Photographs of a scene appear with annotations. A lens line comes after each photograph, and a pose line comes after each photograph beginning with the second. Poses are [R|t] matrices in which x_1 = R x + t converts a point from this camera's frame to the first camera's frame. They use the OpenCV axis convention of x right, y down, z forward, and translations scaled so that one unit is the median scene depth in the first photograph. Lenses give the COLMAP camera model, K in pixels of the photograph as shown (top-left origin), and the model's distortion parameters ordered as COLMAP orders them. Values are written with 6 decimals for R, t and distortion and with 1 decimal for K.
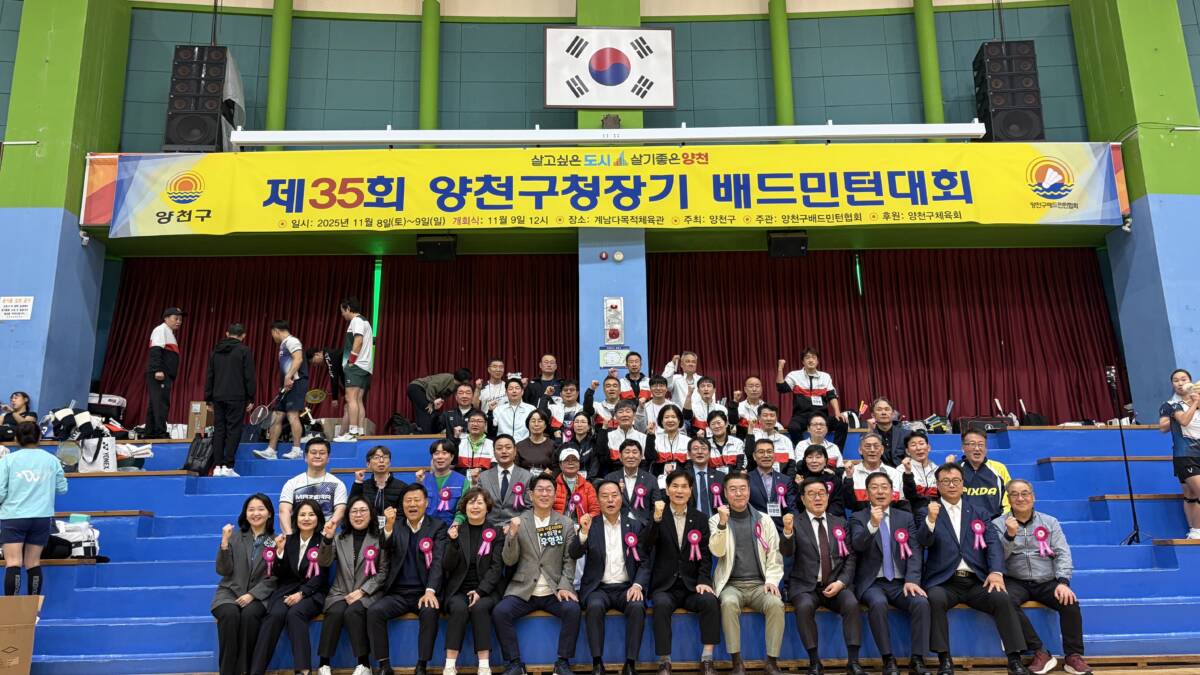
lens RADIAL K [[928.6, 0, 600.0], [0, 928.6, 337.5], [0, 0, 1]] dist [0.031031, -0.004070]
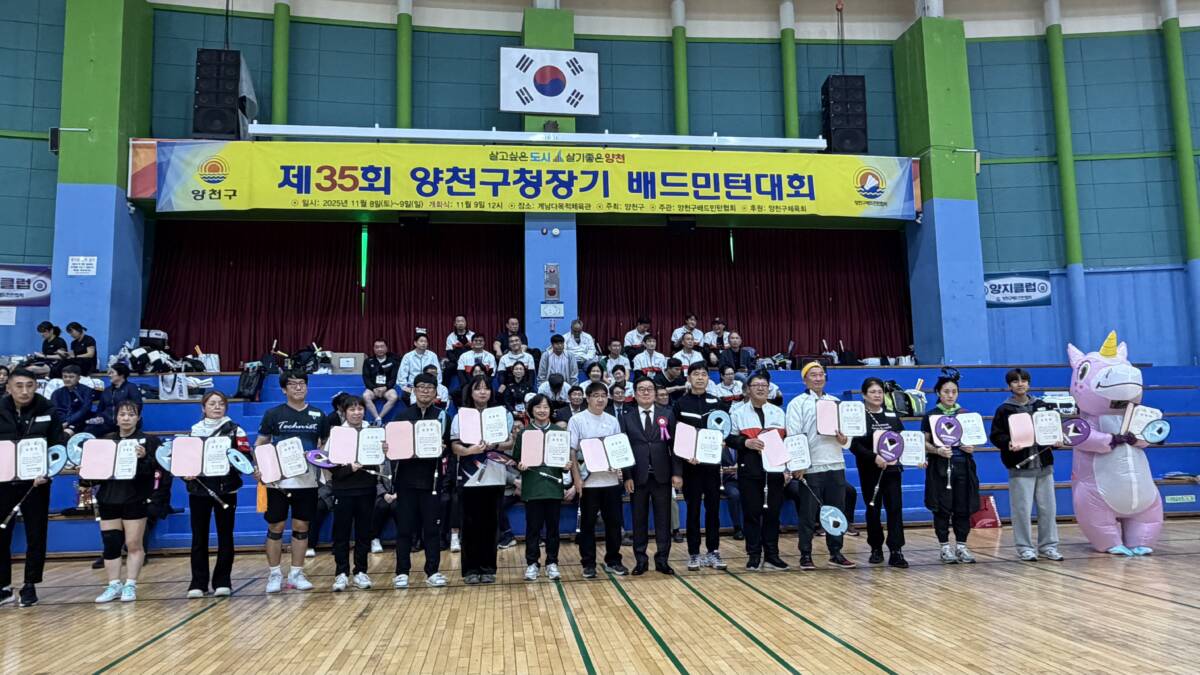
lens RADIAL K [[809.3, 0, 600.0], [0, 809.3, 337.5], [0, 0, 1]] dist [-0.003602, 0.002697]
pose [[0.993674, 0.011224, 0.111742, -0.043406], [-0.024203, 0.993014, 0.115486, -0.072883], [-0.109665, -0.117460, 0.987004, -0.158309]]
